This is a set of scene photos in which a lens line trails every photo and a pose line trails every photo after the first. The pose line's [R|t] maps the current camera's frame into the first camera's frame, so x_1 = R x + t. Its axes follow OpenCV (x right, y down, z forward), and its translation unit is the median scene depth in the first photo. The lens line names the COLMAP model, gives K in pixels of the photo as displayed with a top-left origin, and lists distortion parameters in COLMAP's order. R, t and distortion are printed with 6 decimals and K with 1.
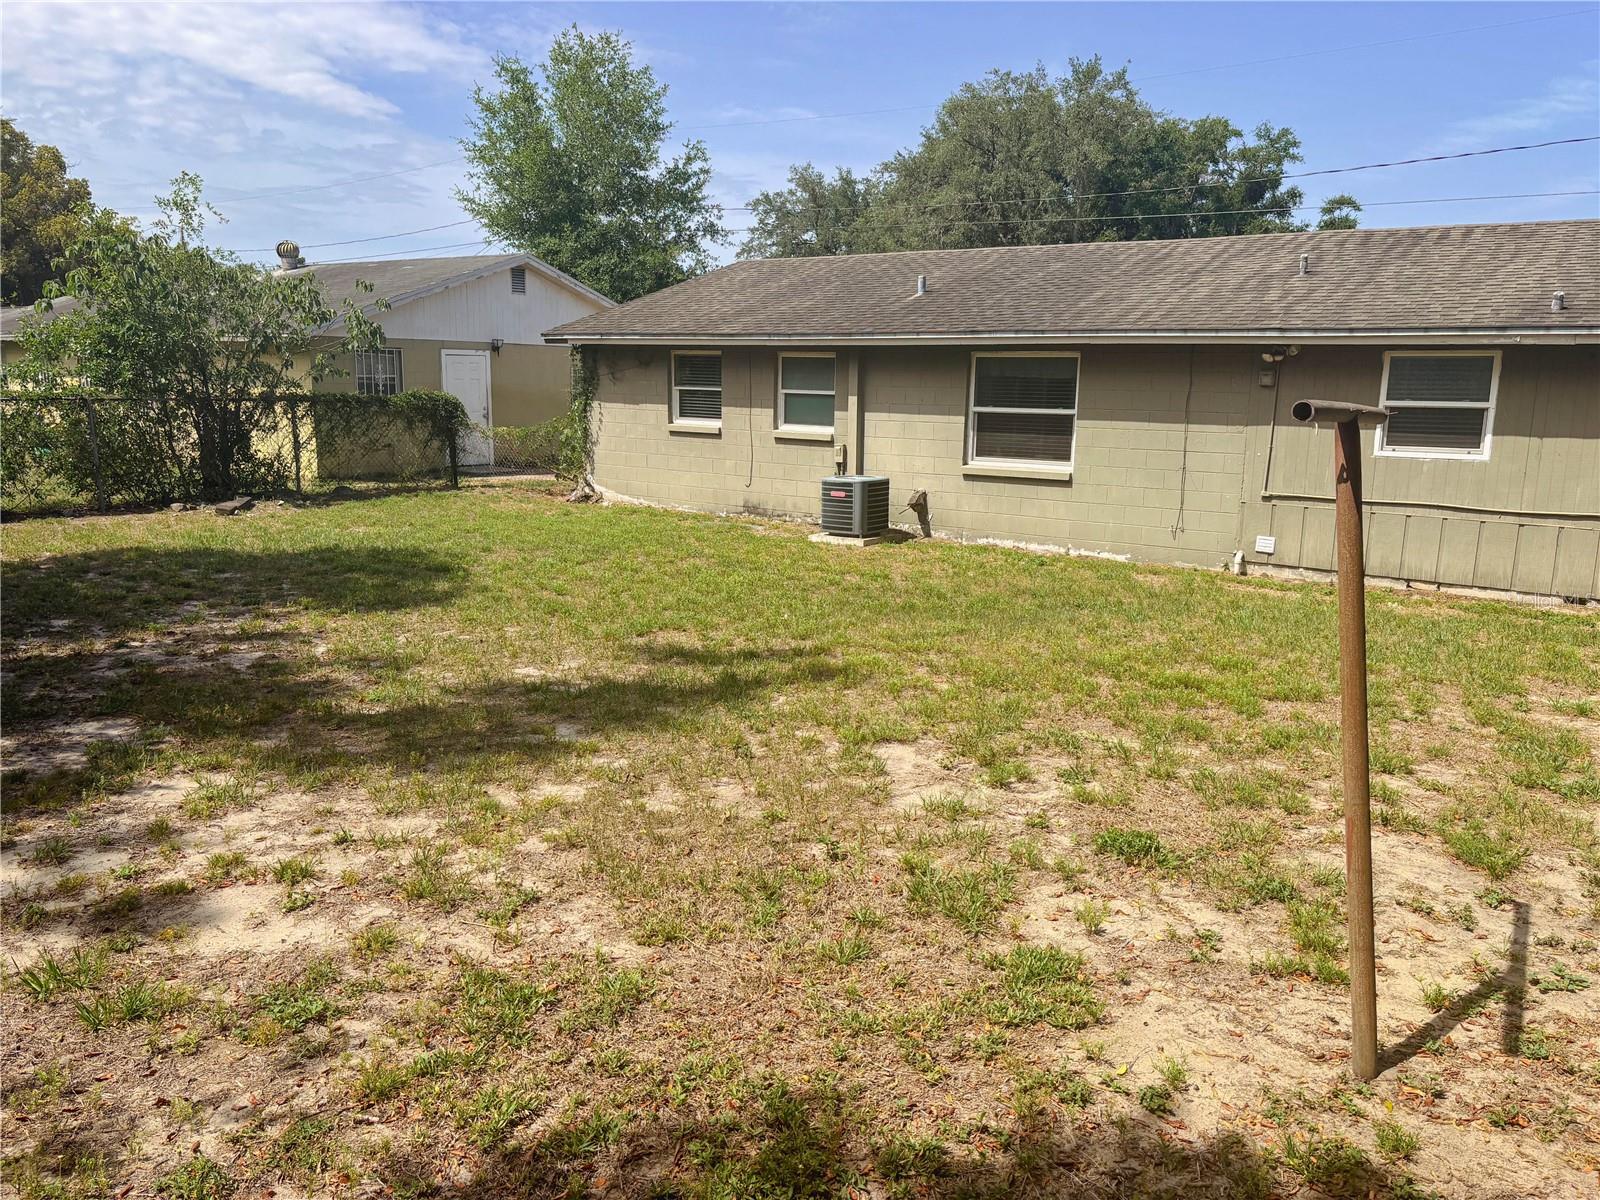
lens RADIAL K [[1195.1, 0, 800.0], [0, 1195.1, 600.0], [0, 0, 1]] dist [0.032458, -0.006616]
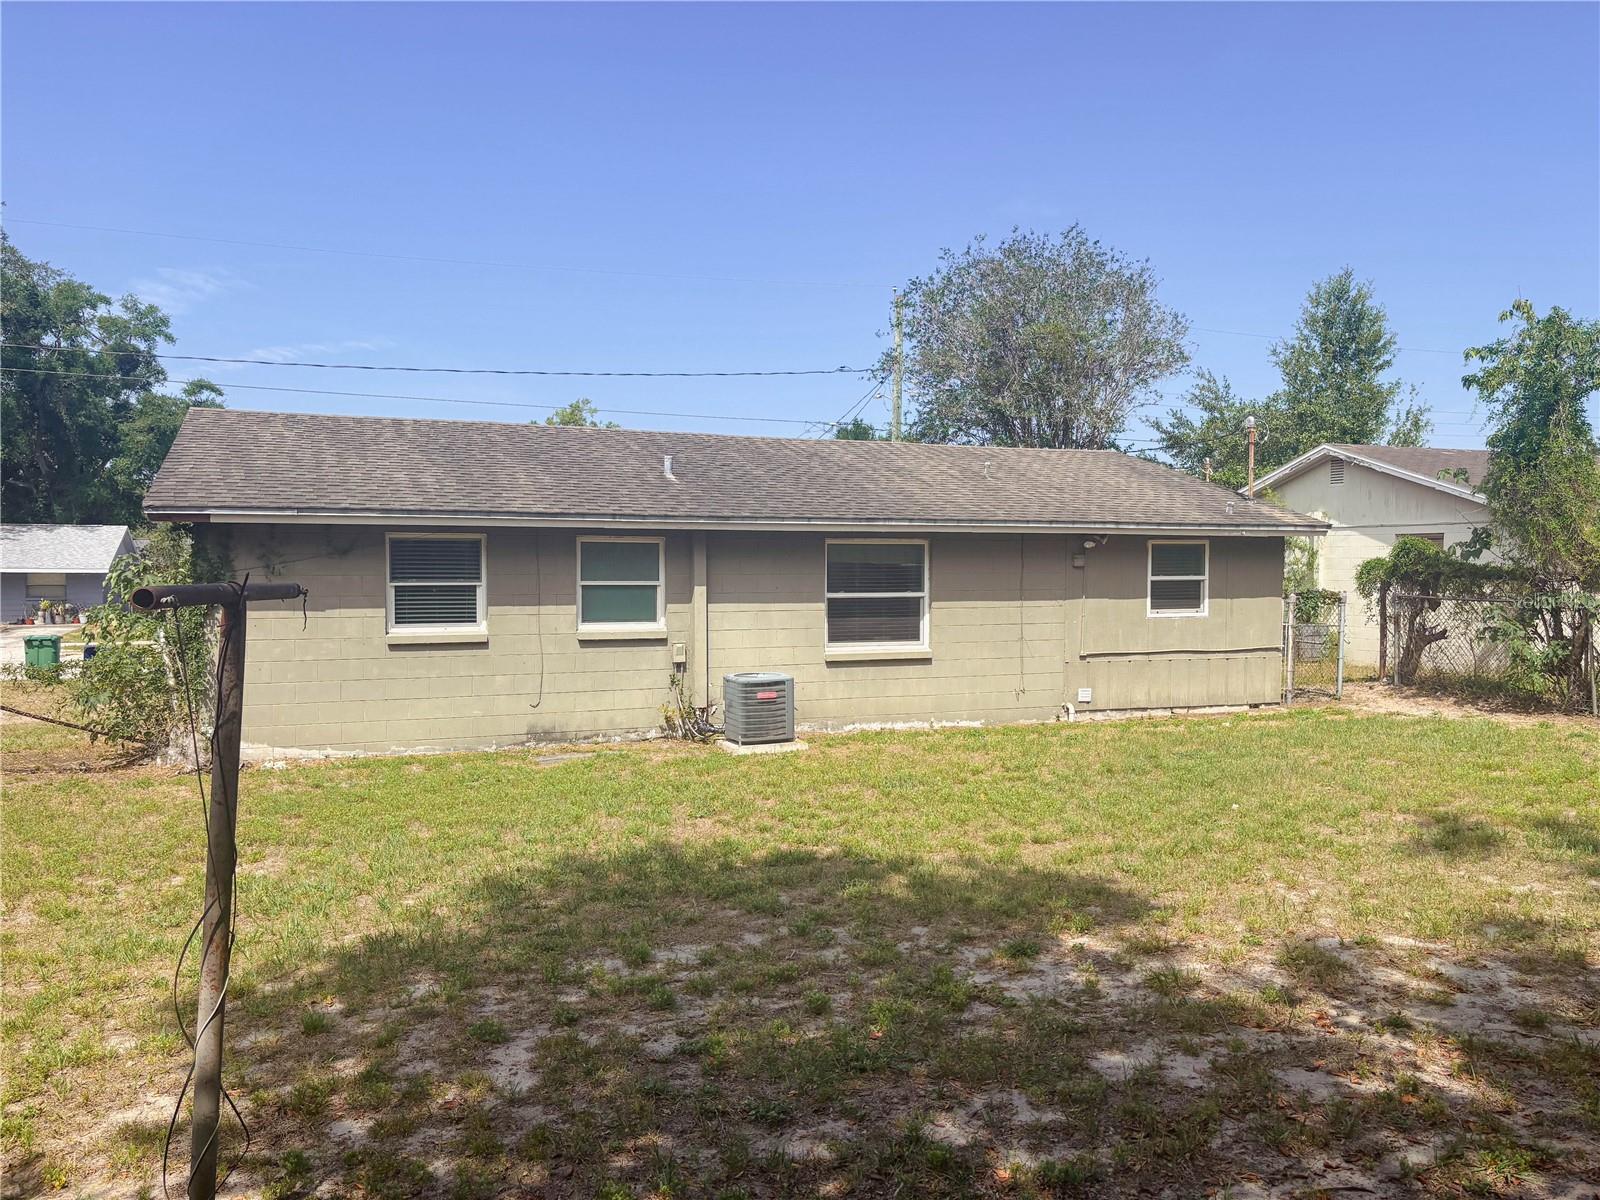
lens RADIAL K [[1195.1, 0, 800.0], [0, 1195.1, 600.0], [0, 0, 1]] dist [0.032458, -0.006616]
pose [[0.542226, -0.041779, 0.839193, -0.691376], [0.164427, 0.984728, -0.057216, -0.104485], [-0.823987, 0.169010, 0.540815, 0.495257]]
